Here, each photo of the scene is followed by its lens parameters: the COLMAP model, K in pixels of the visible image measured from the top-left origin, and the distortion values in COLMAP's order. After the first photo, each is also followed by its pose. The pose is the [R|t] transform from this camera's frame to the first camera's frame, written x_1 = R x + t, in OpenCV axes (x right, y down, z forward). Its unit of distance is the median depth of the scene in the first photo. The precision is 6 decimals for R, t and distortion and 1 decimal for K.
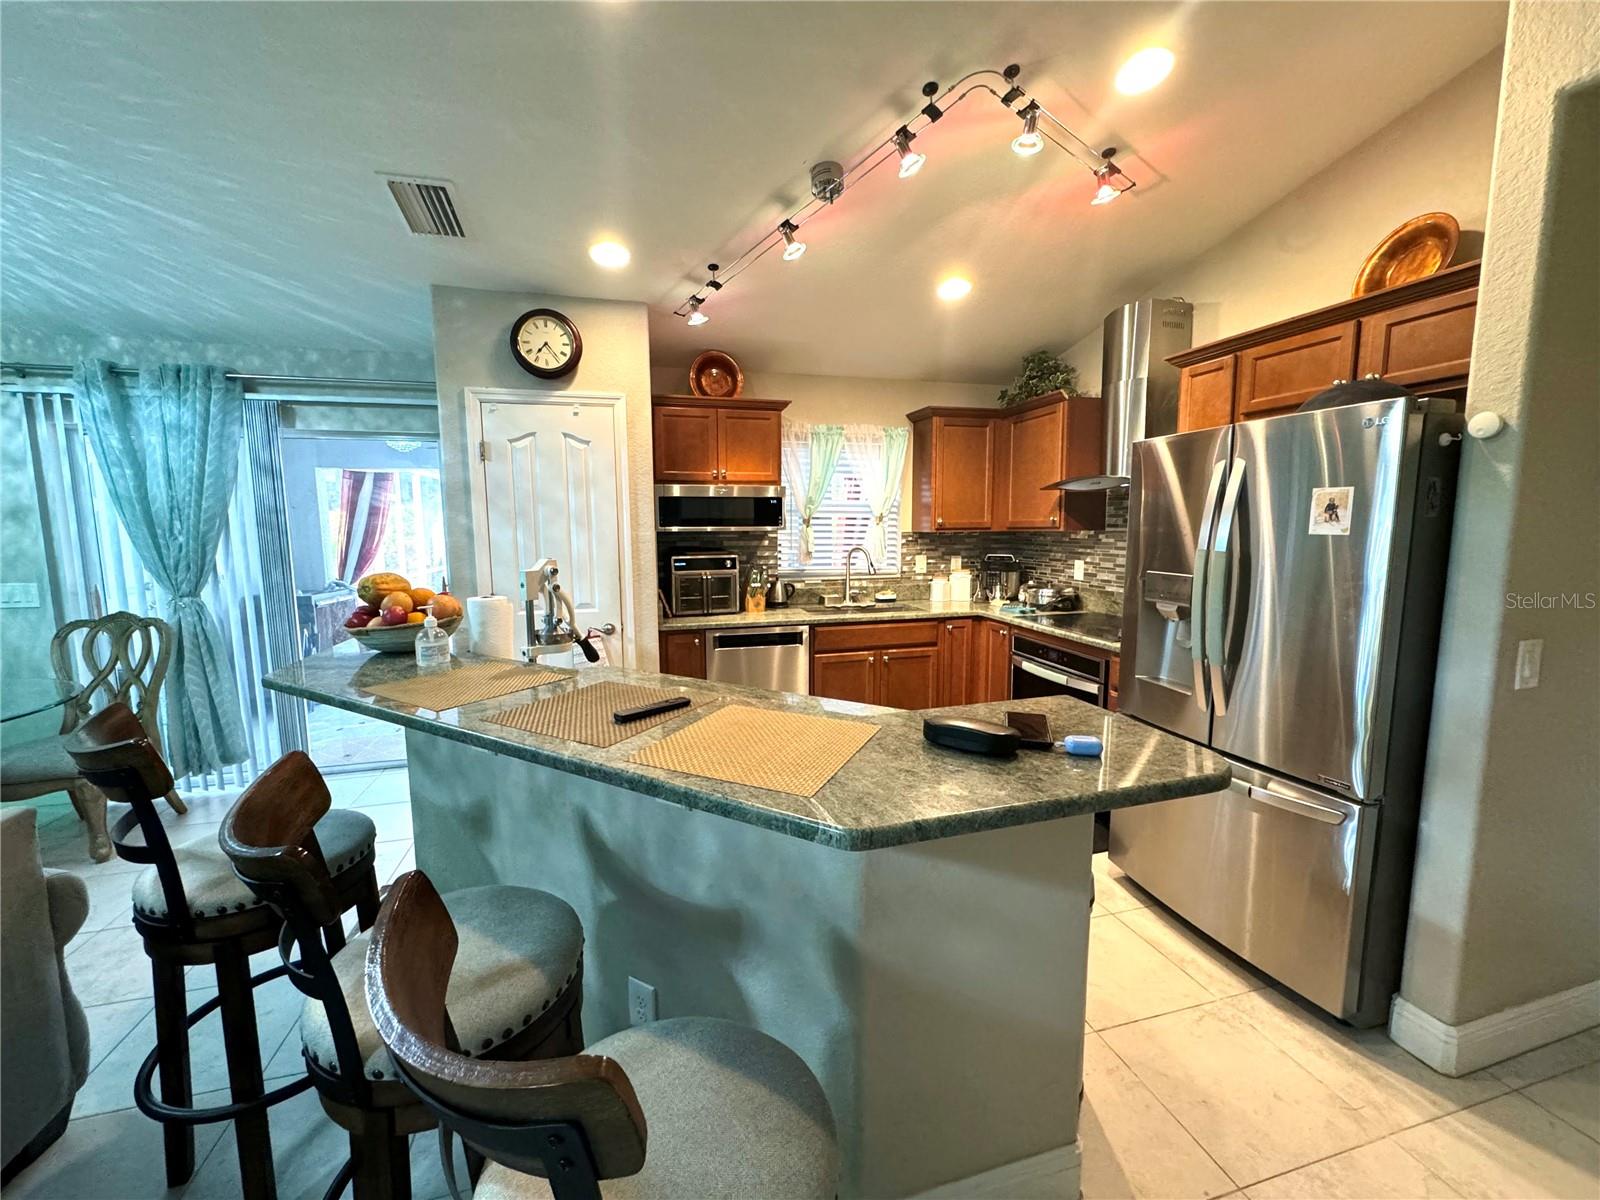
lens RADIAL K [[636.6, 0, 800.4], [0, 636.6, 596.9], [0, 0, 1]] dist [-0.000645, -0.000086]
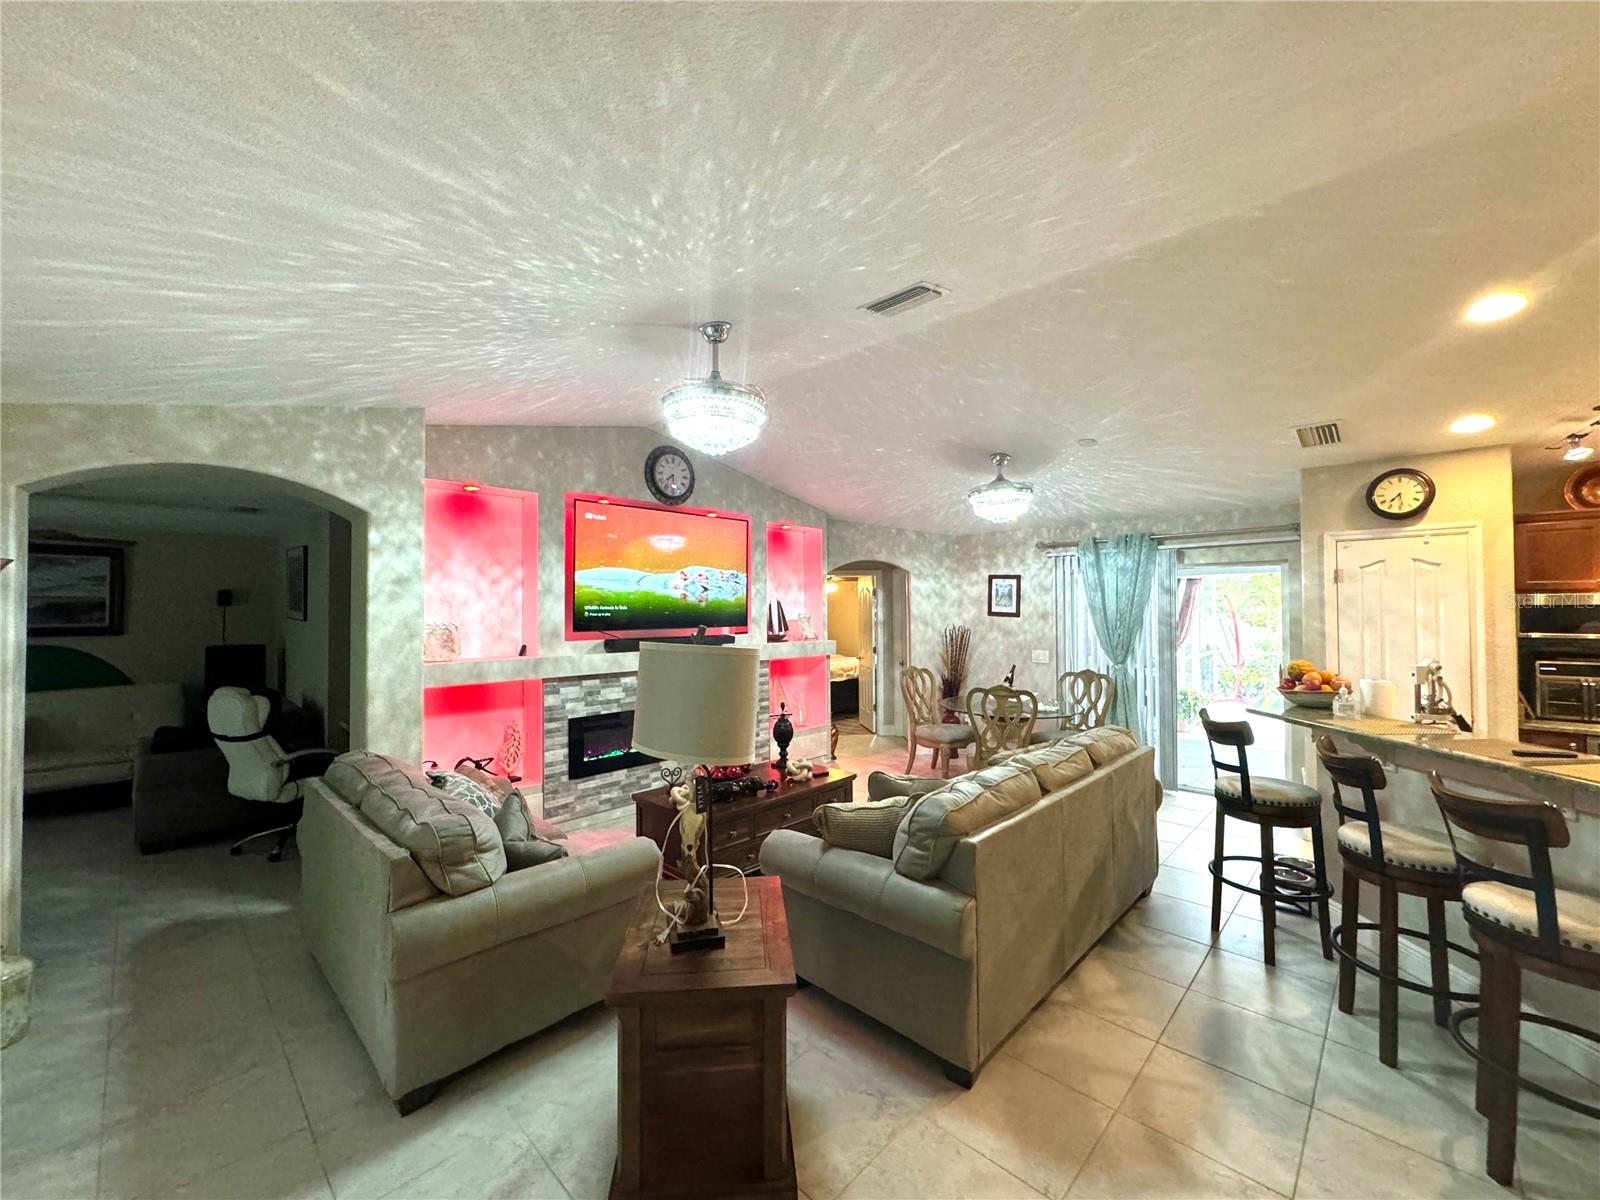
lens RADIAL K [[636.6, 0, 798.8], [0, 636.6, 598.3], [0, 0, 1]] dist [-0.000645, -0.000086]
pose [[0.512706, -0.011374, -0.858489, 0.090318], [-0.097313, 0.992699, -0.071269, 0.032376], [0.853031, 0.120082, 0.507856, -0.684401]]
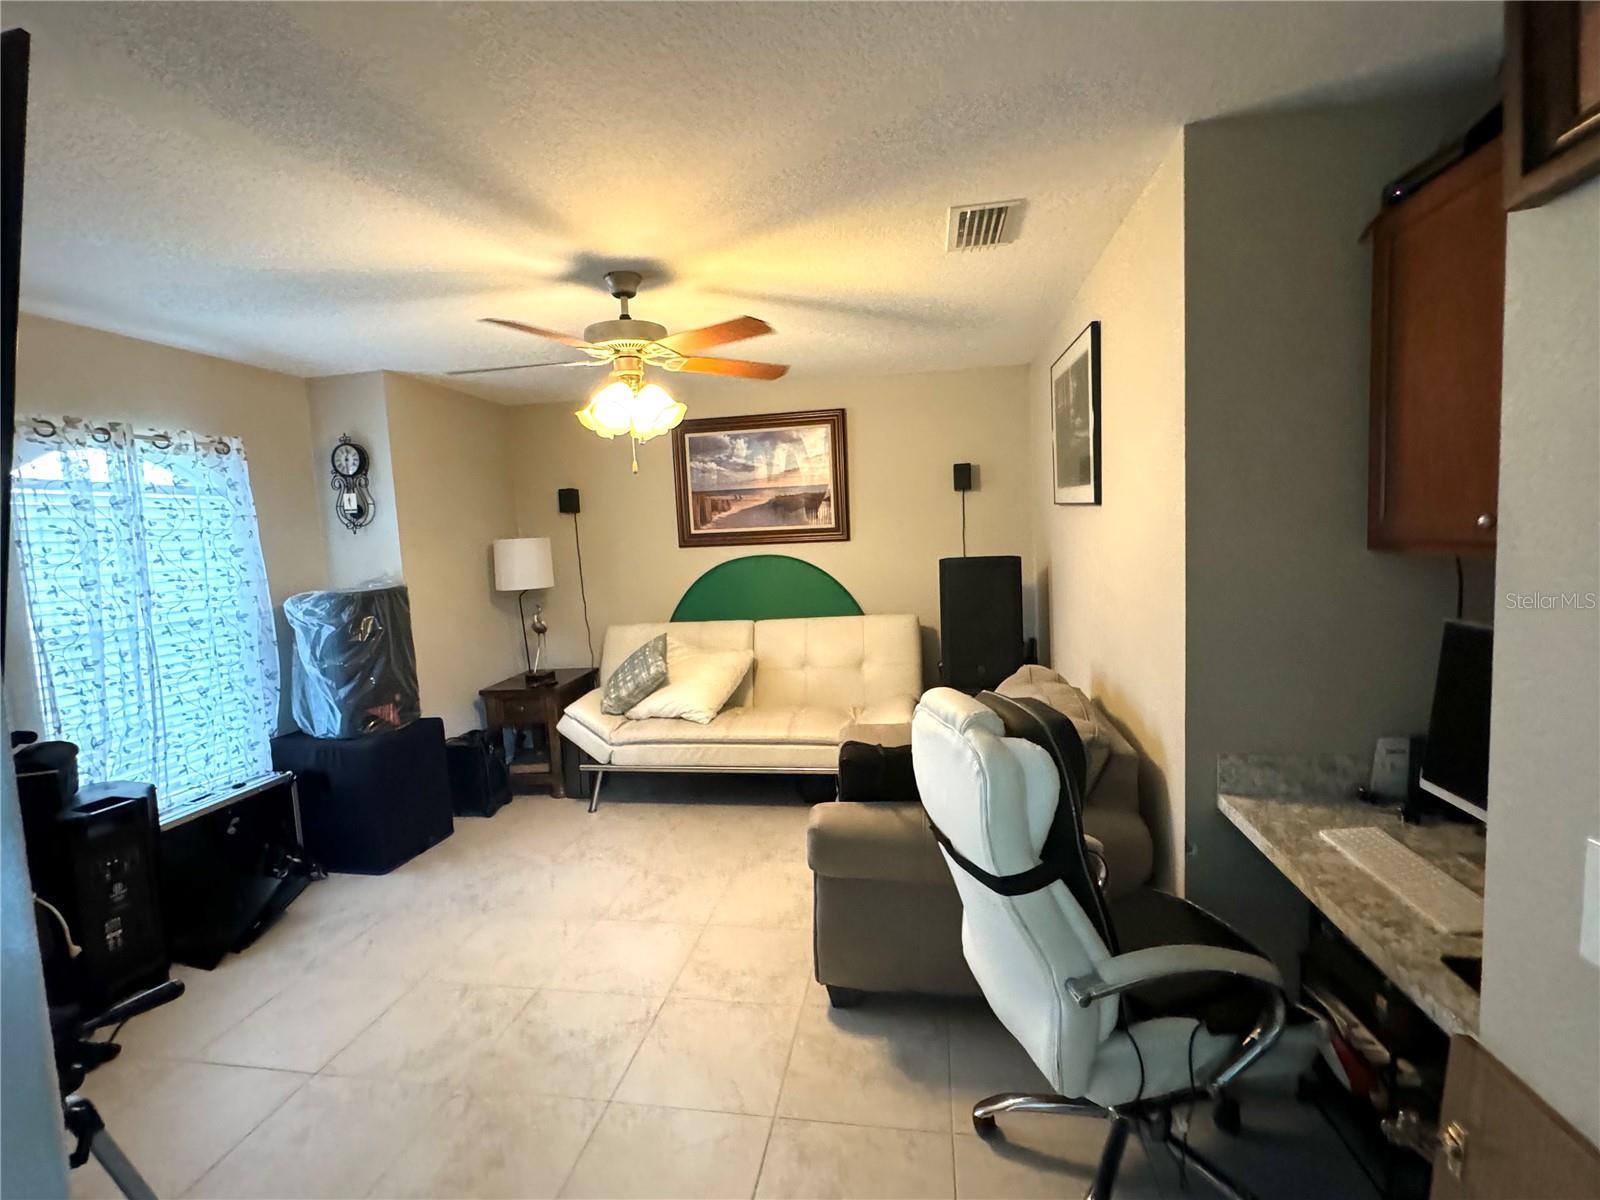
lens RADIAL K [[746.6, 0, 792.9], [0, 746.6, 595.4], [0, 0, 1]] dist [0.003353, 0.000179]
pose [[-0.429102, 0.112820, -0.896183, -1.135460], [-0.047518, 0.987975, 0.147128, 0.093433], [0.902005, 0.105718, -0.418581, -0.888265]]
